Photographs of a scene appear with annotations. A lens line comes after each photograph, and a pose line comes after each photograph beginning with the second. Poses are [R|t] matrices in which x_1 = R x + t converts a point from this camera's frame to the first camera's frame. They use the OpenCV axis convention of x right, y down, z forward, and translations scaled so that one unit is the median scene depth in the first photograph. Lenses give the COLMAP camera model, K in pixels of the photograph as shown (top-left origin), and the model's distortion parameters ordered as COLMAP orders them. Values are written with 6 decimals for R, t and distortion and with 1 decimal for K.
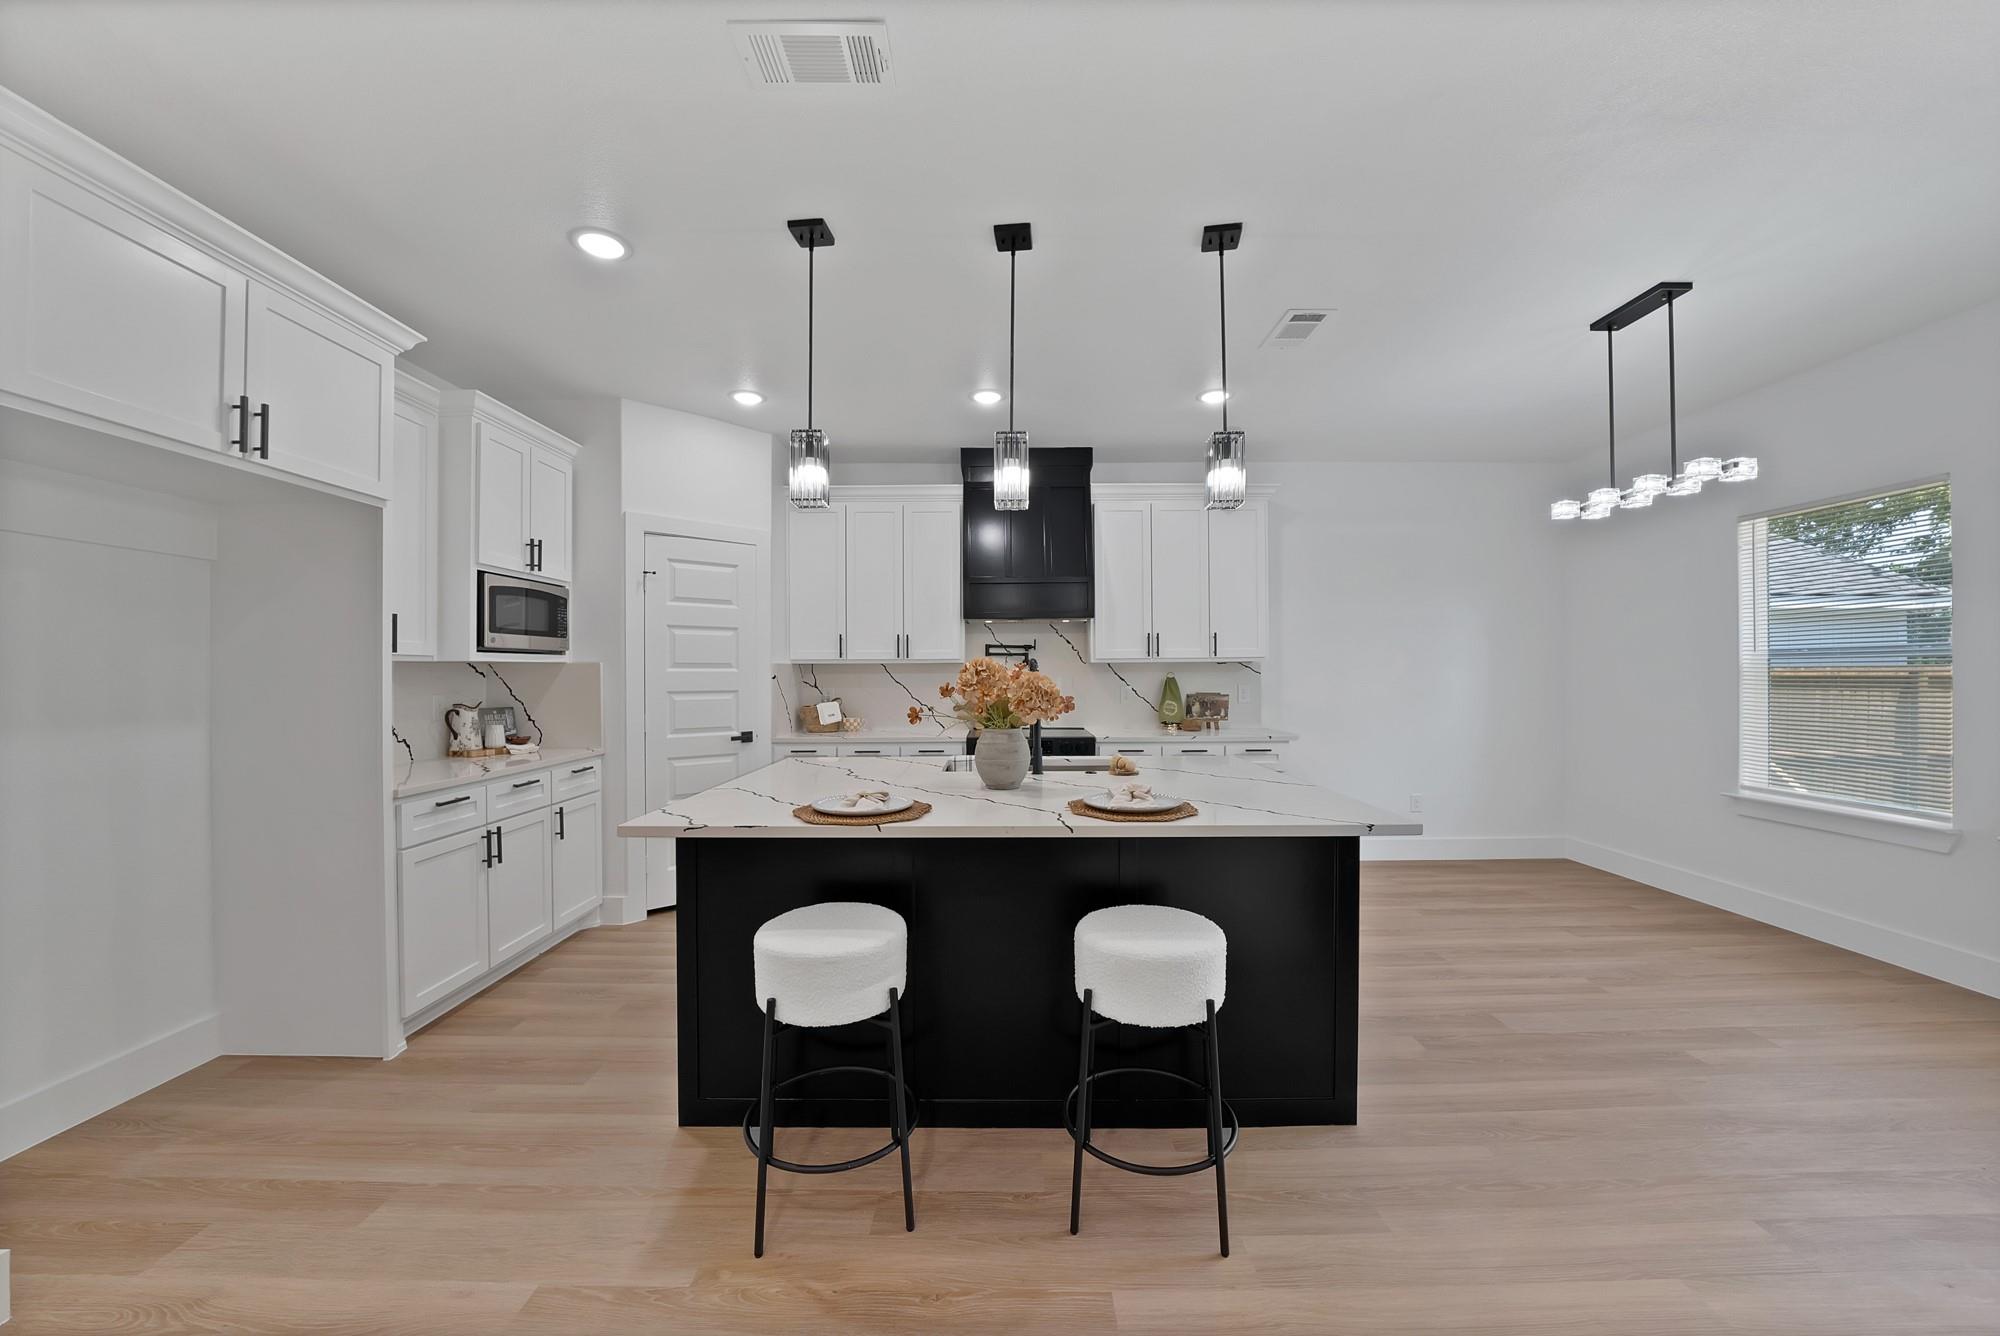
lens RADIAL K [[733.7, 0, 989.3], [0, 733.7, 675.0], [0, 0, 1]] dist [-0.023695, 0.000435]
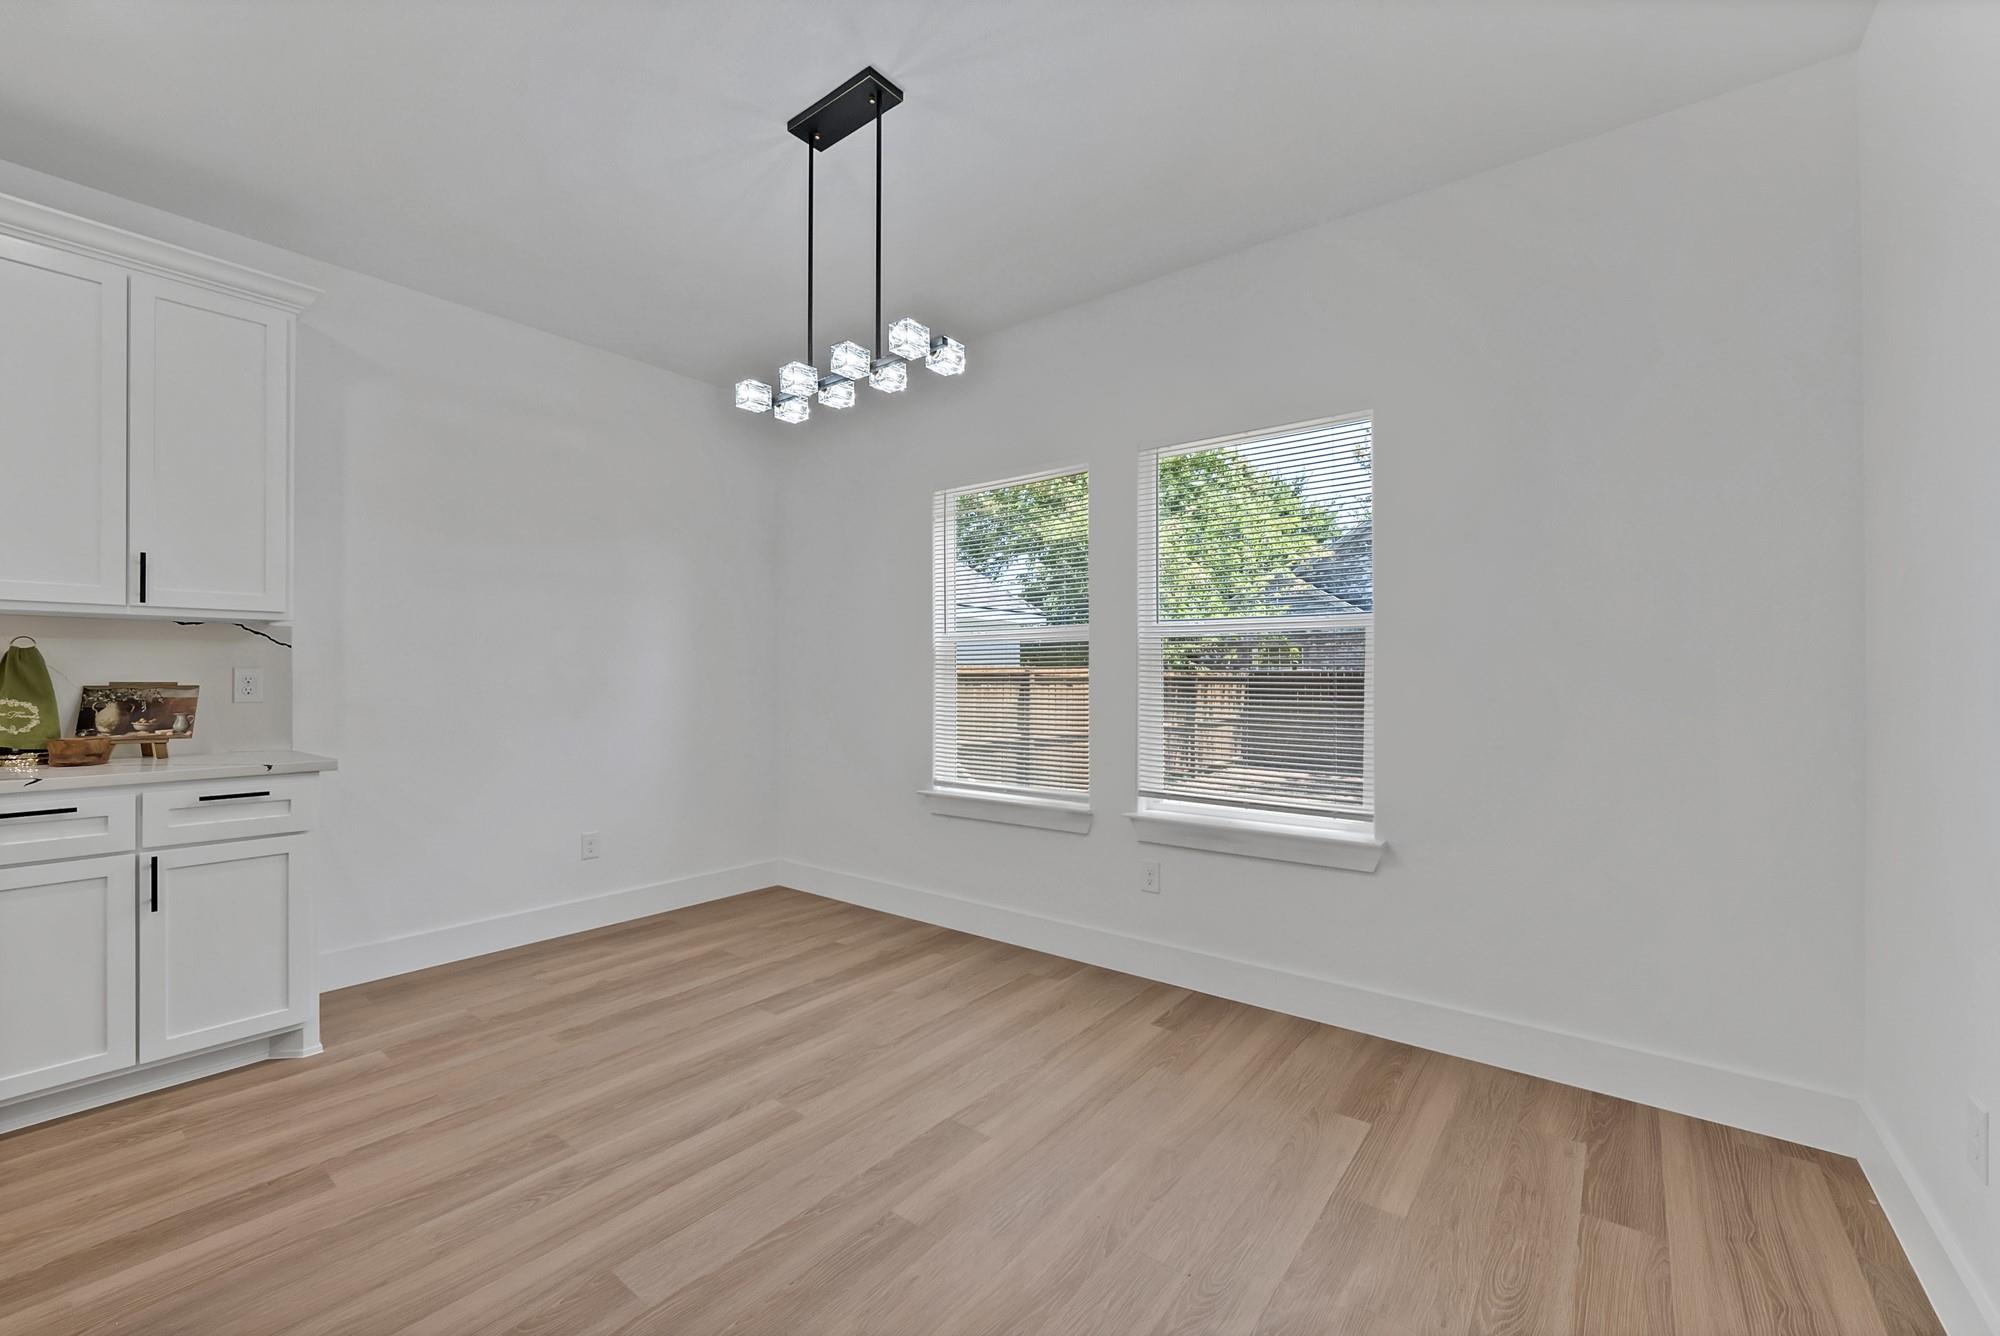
lens RADIAL K [[814.3, 0, 1001.7], [0, 814.3, 678.7], [0, 0, 1]] dist [0.000789, 0.000050]
pose [[0.613328, 0.005076, 0.789812, 0.311869], [-0.002674, 0.999987, -0.004350, 0.031658], [-0.789824, 0.000556, 0.613333, 0.323164]]
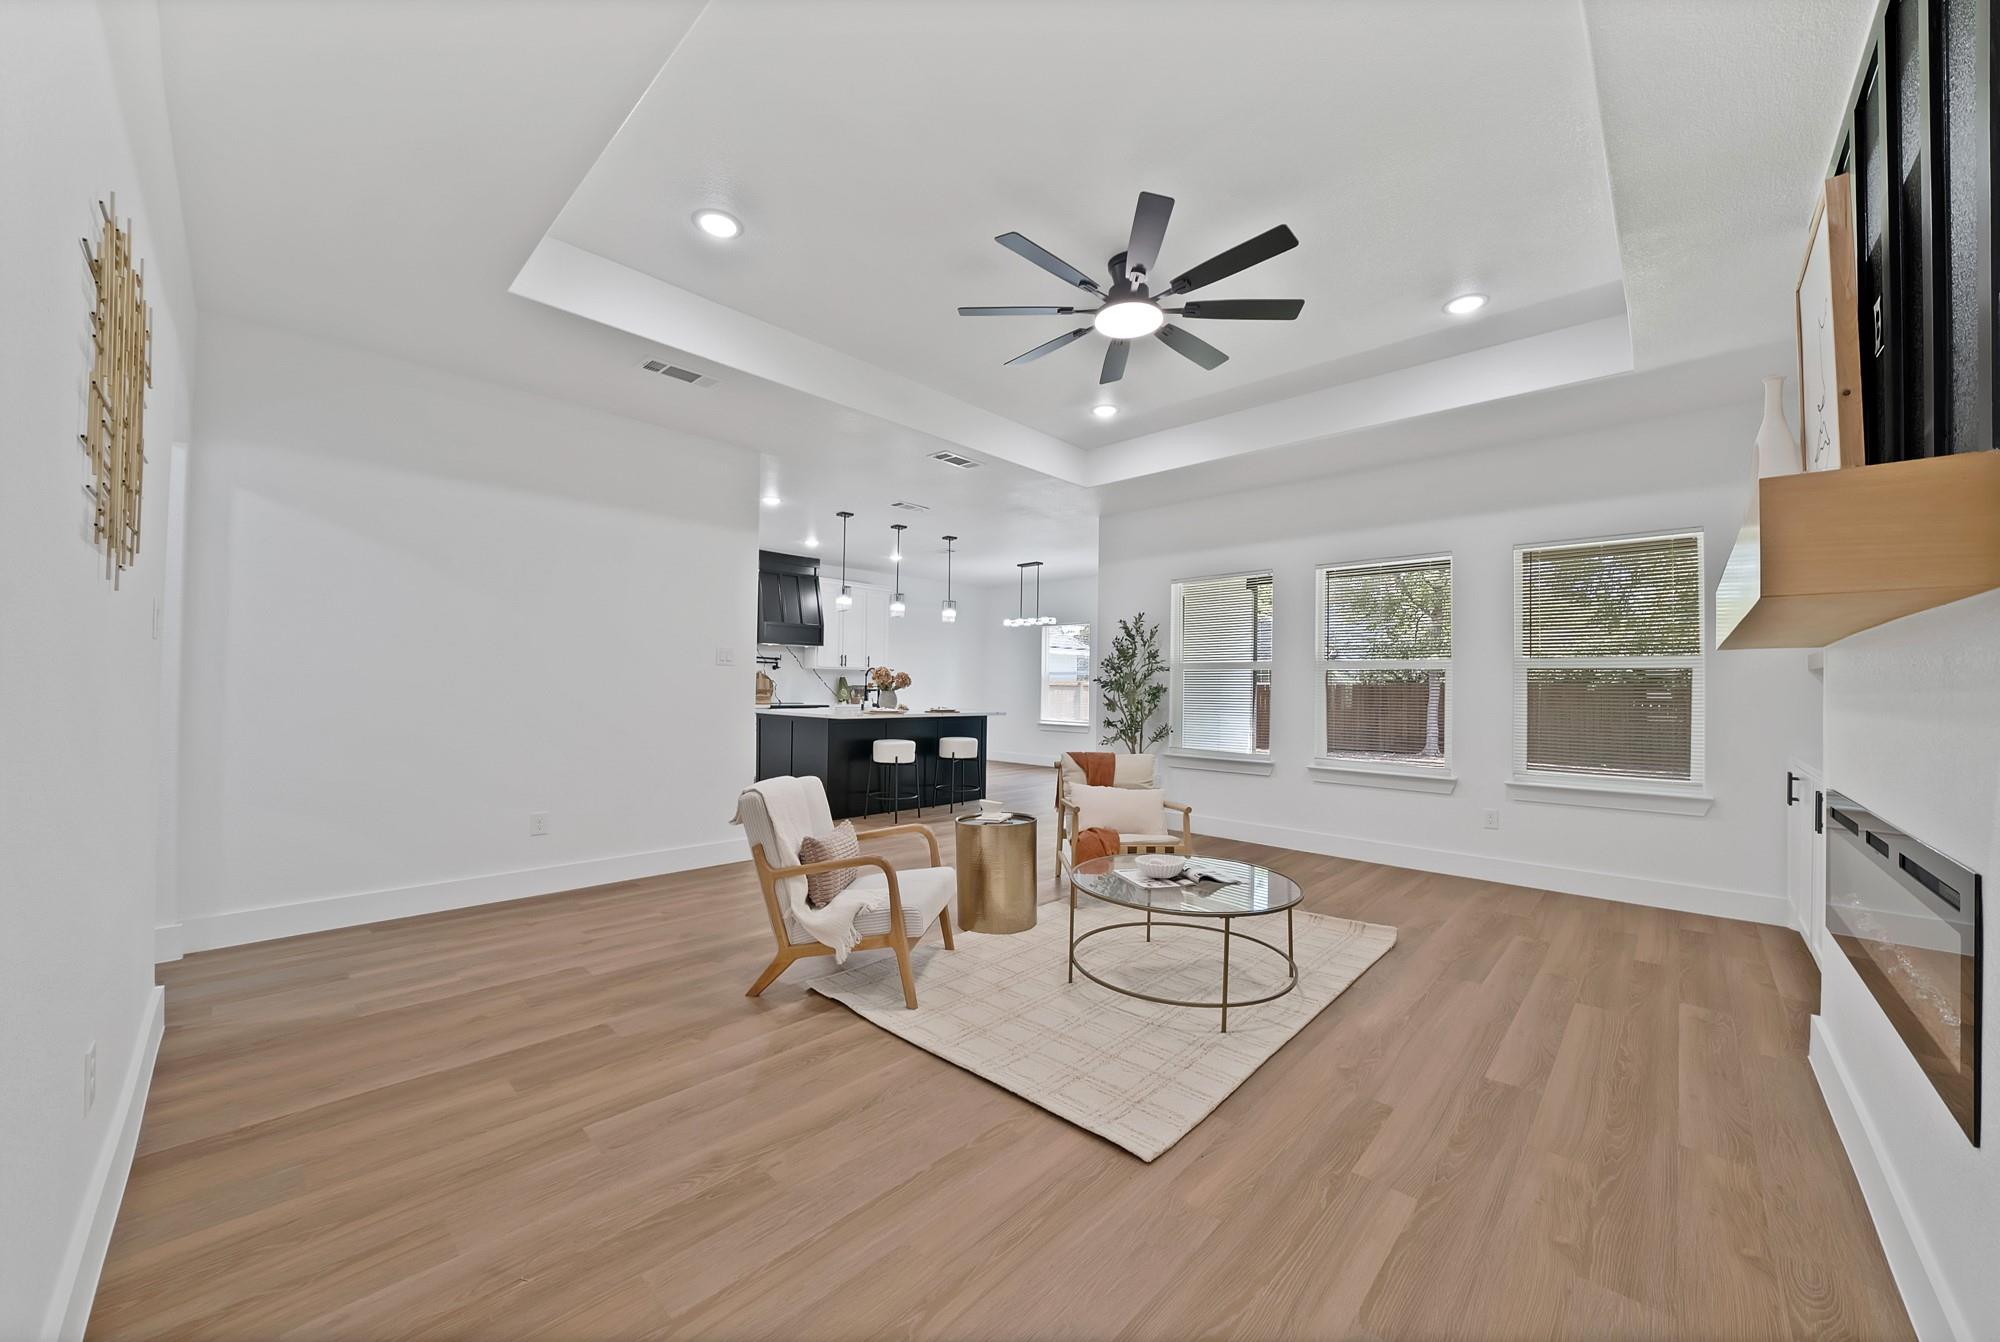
lens RADIAL K [[733.7, 0, 989.3], [0, 733.7, 678.0], [0, 0, 1]] dist [-0.023695, 0.000435]
pose [[0.691244, 0.020776, 0.722323, -1.280950], [-0.016160, 0.999781, -0.013291, 0.035292], [-0.722441, -0.002485, 0.691429, -0.923098]]
